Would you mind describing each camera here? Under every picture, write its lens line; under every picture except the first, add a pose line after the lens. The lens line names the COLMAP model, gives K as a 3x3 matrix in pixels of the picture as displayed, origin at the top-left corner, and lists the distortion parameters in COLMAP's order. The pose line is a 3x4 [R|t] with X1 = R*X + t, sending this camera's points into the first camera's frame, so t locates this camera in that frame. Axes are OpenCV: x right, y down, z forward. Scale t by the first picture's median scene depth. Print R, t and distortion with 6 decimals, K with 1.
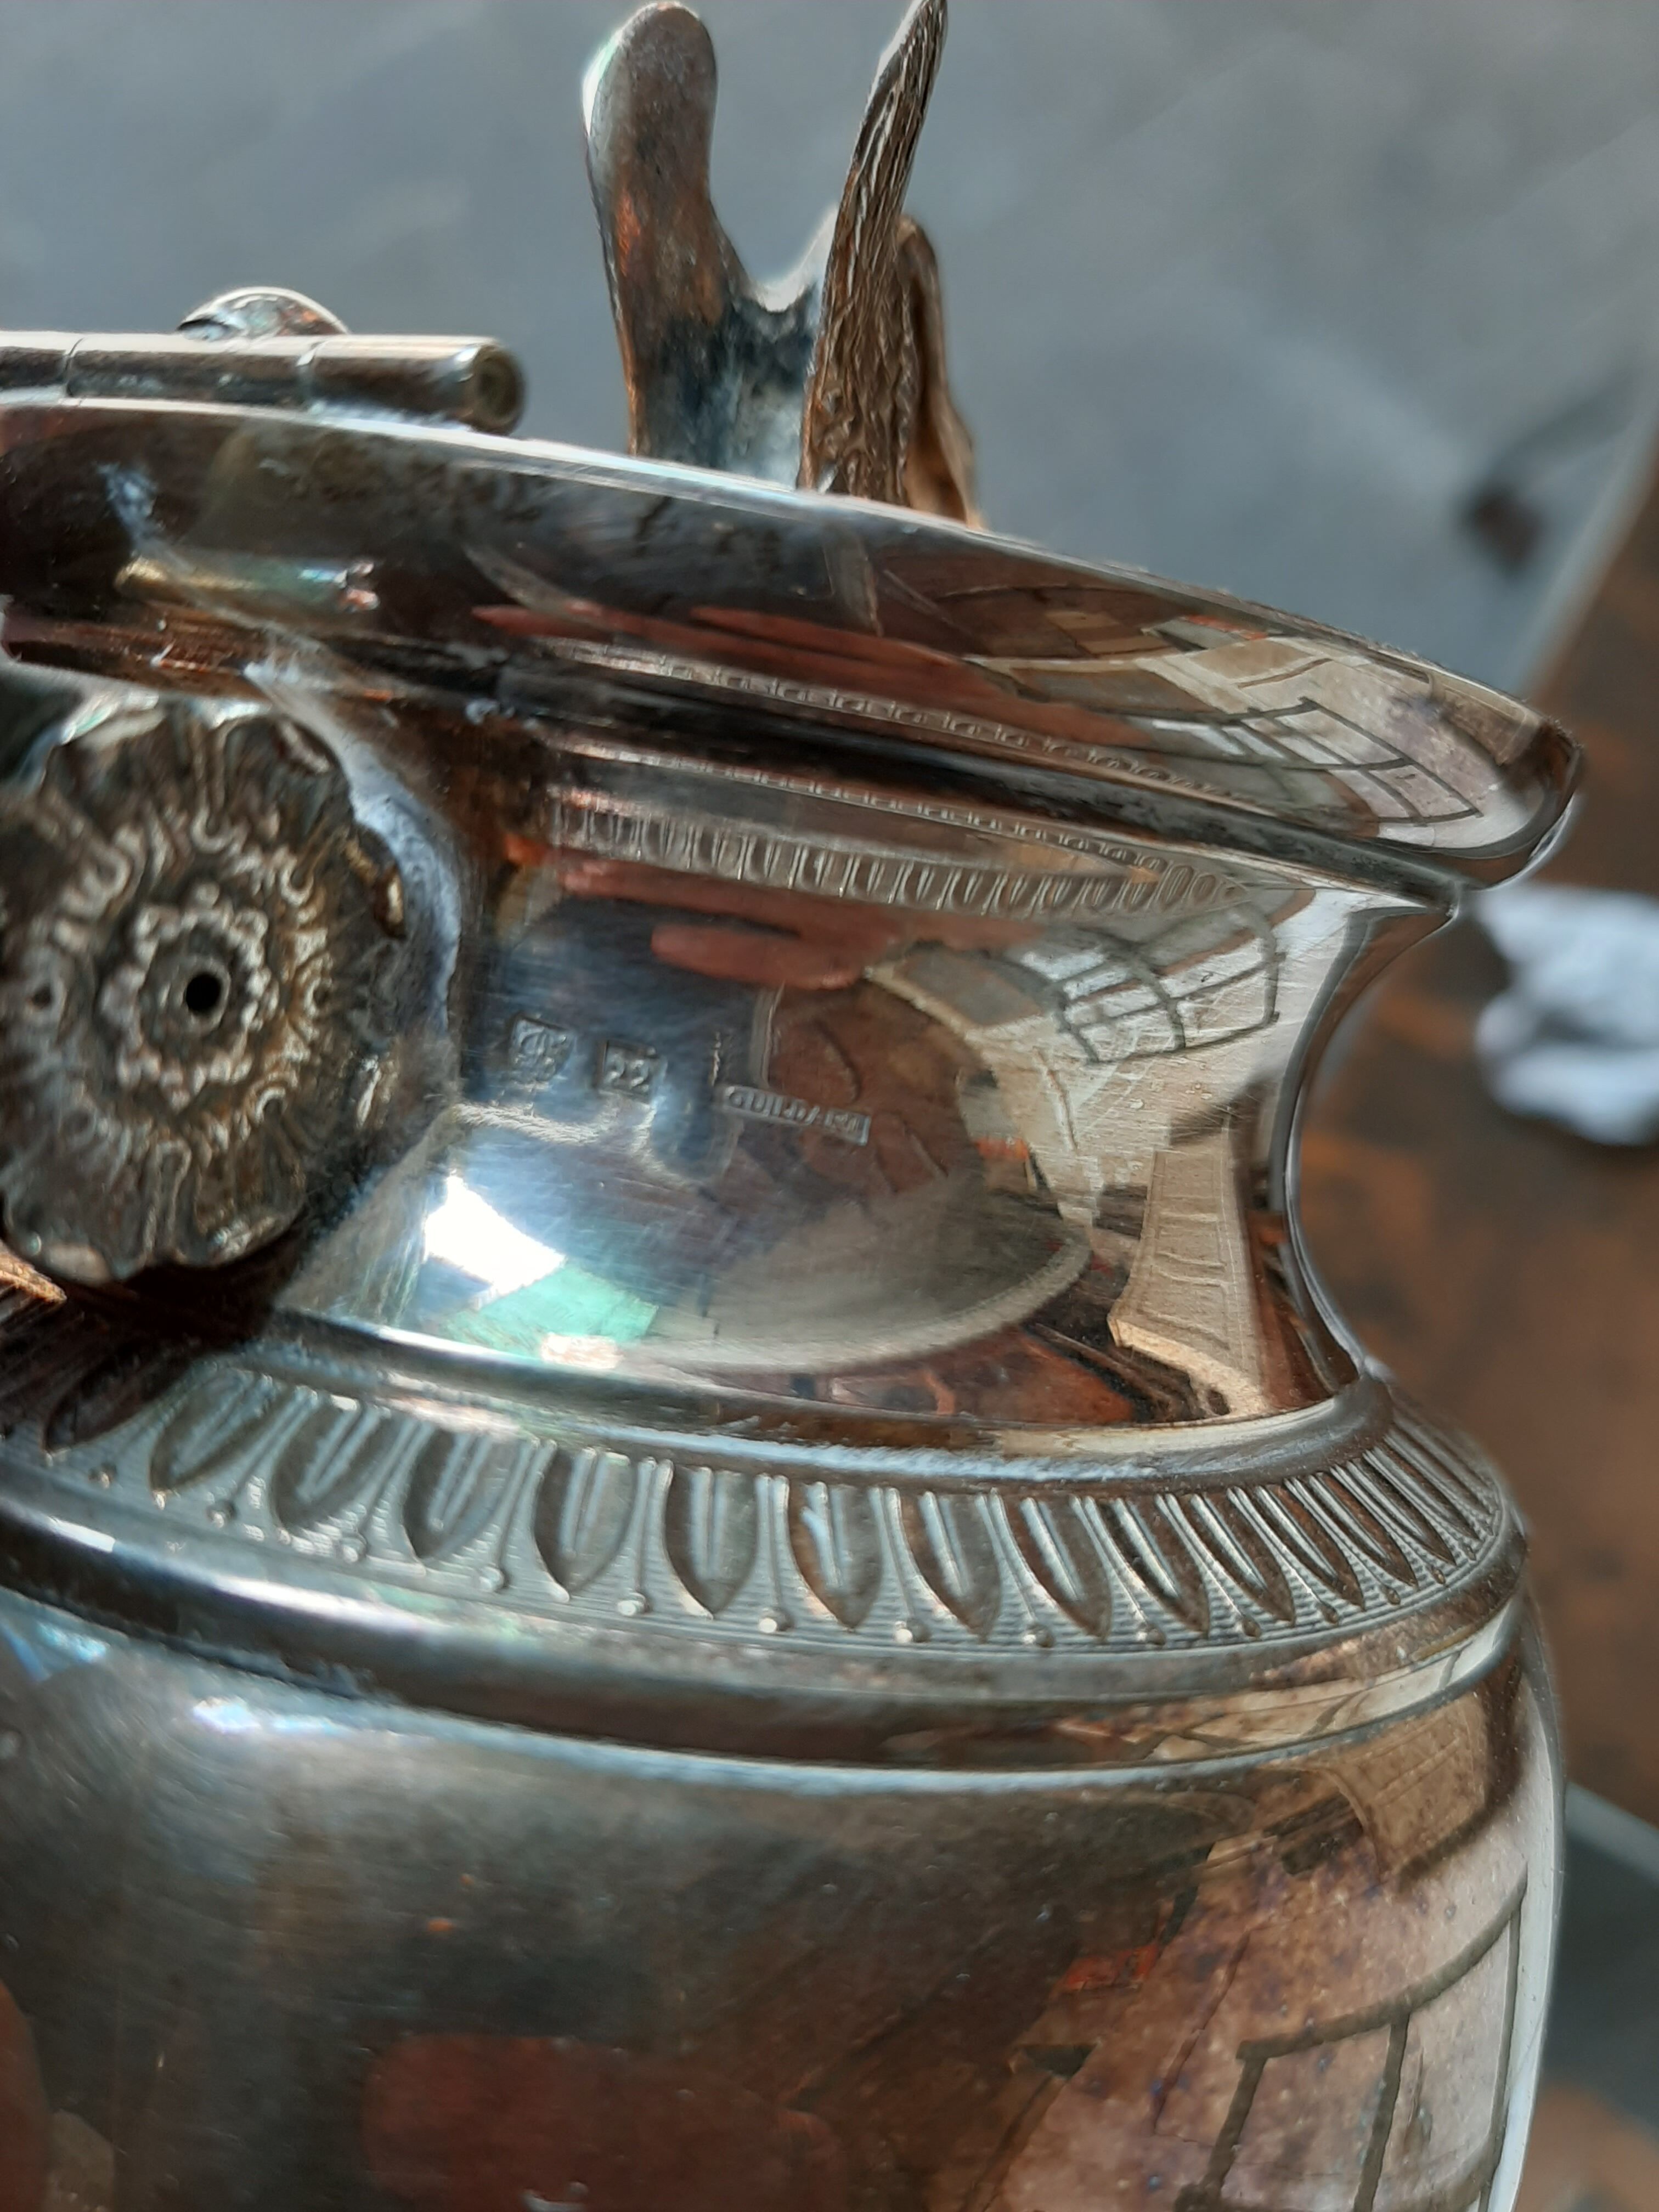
lens RADIAL K [[1673.9, 0, 829.5], [0, 1673.9, 1106.0], [0, 0, 1]] dist [0.017349, -0.054611]
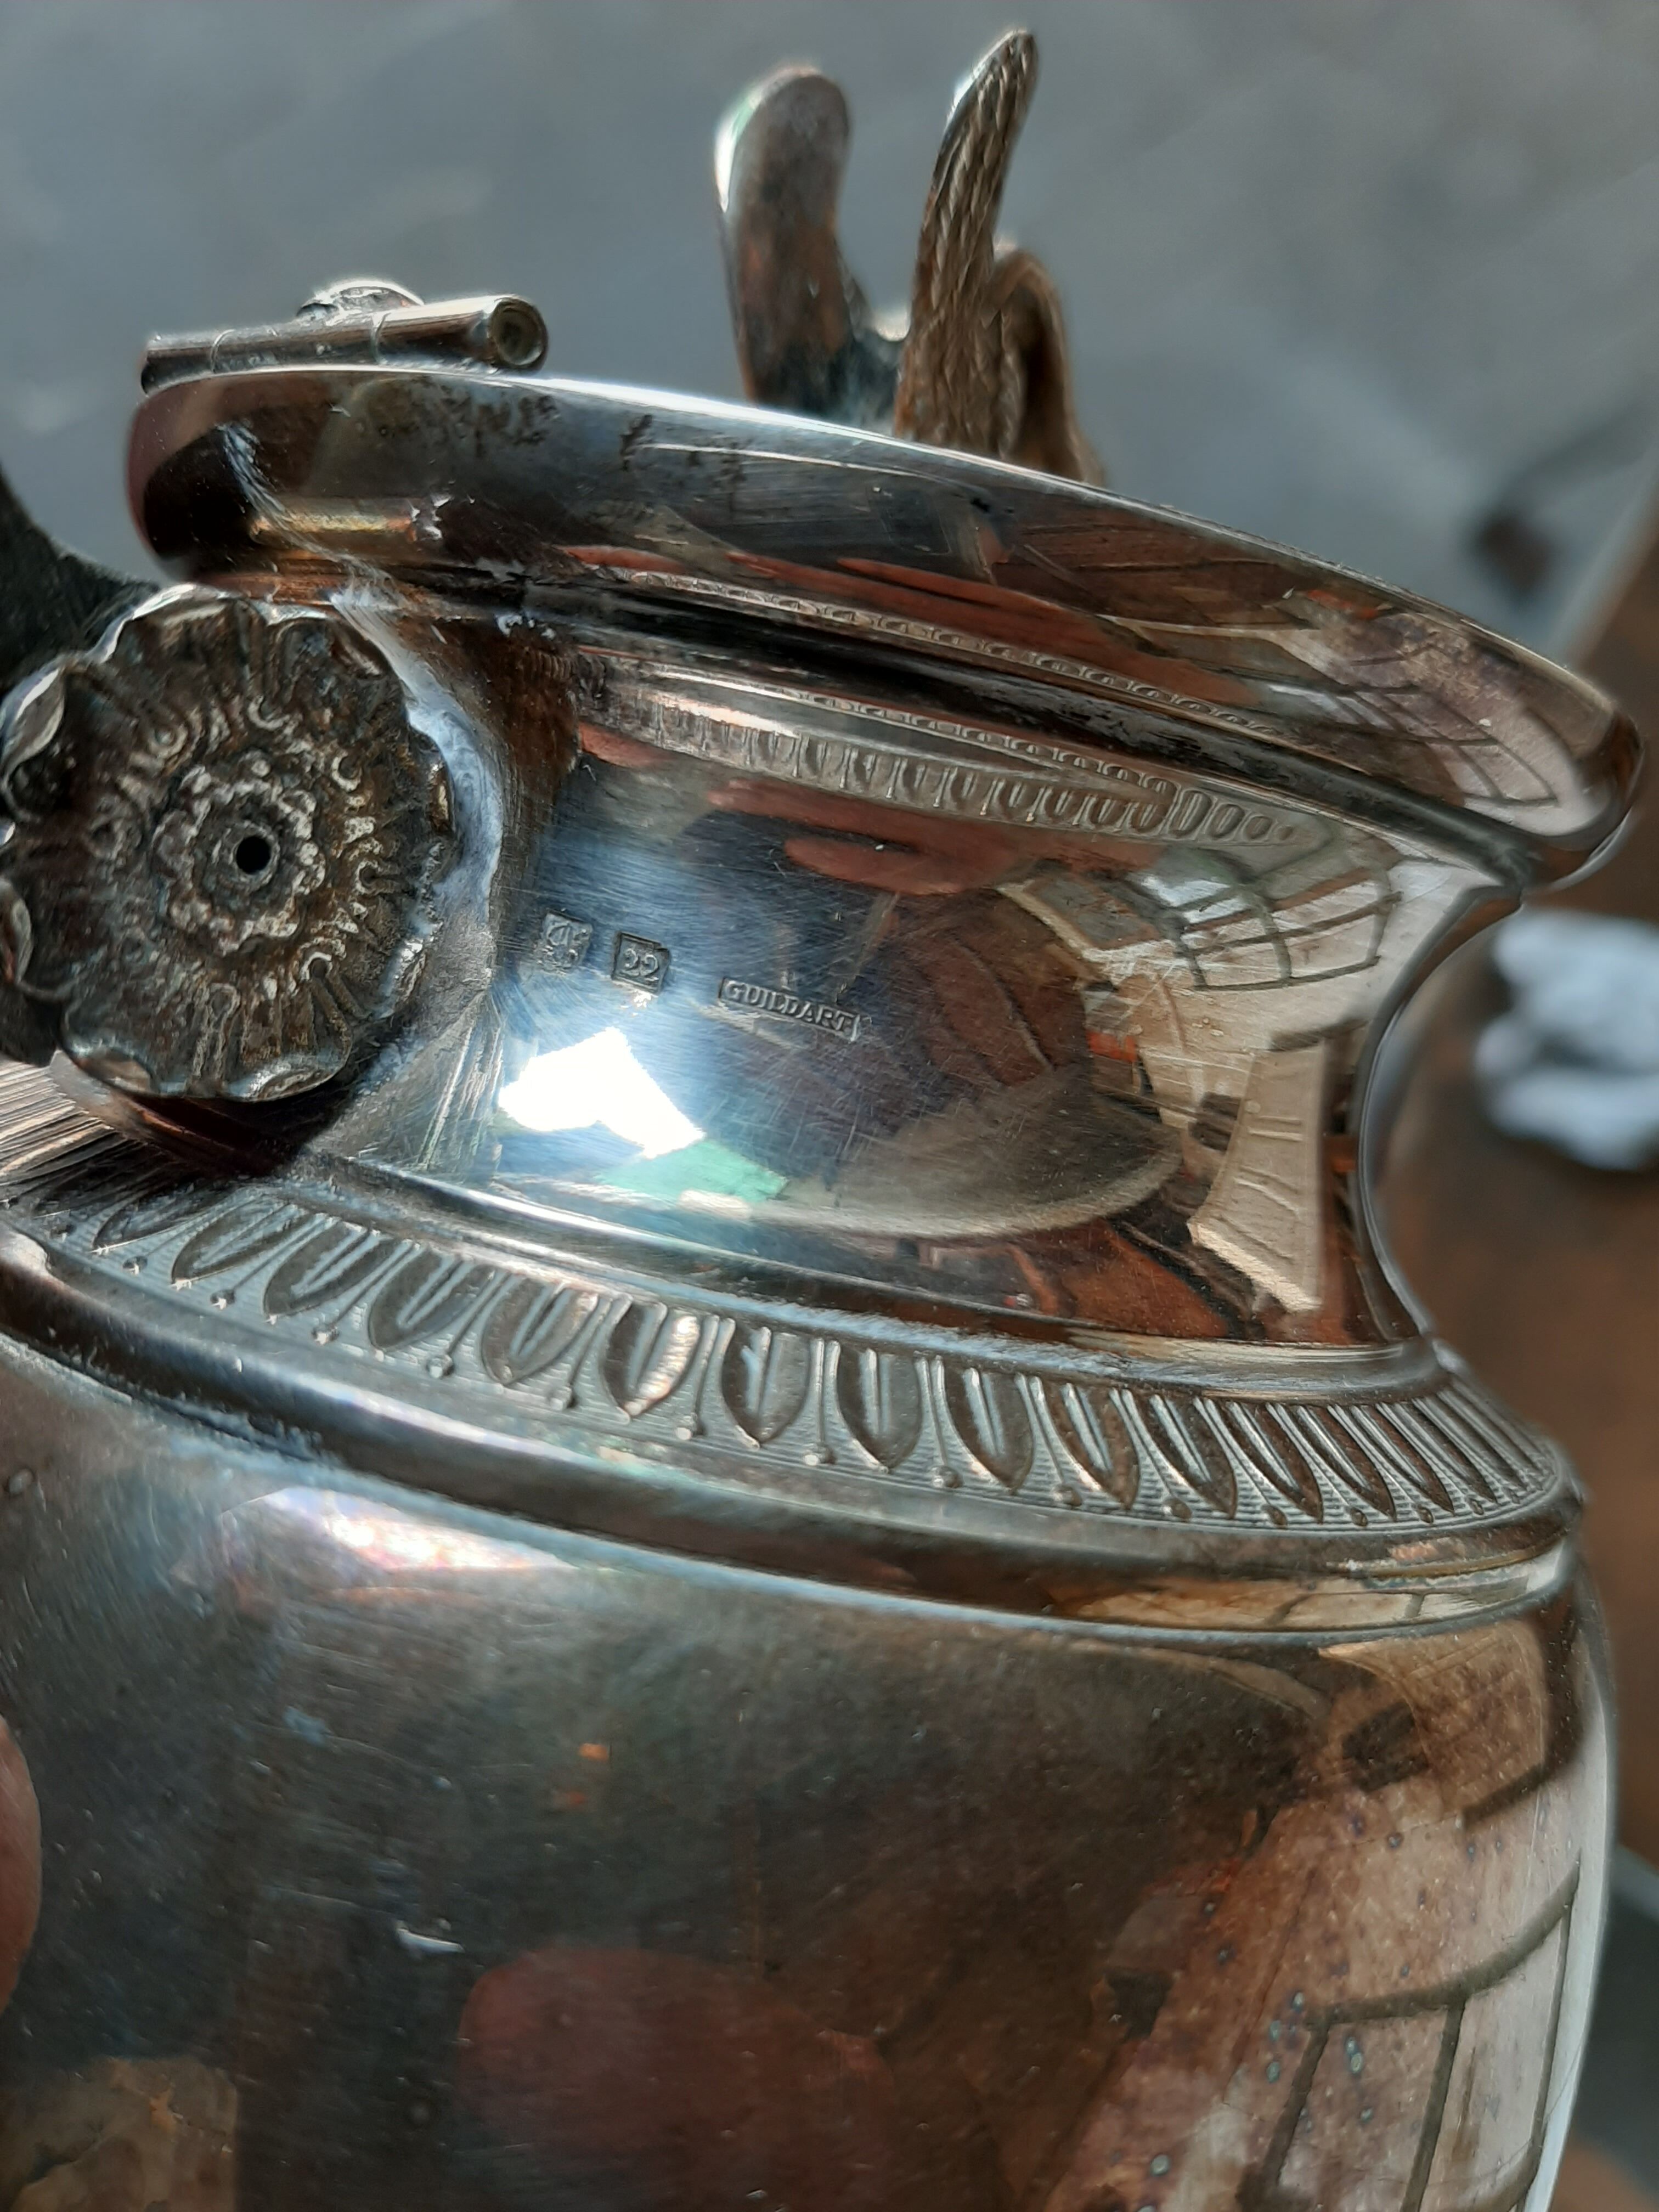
lens RADIAL K [[1643.2, 0, 829.2], [0, 1643.2, 1088.3], [0, 0, 1]] dist [0.068493, -0.120928]
pose [[0.984259, 0.042921, -0.171438, 0.208984], [-0.056512, 0.995566, -0.075201, 0.148488], [0.167450, 0.083705, 0.982321, -0.041453]]
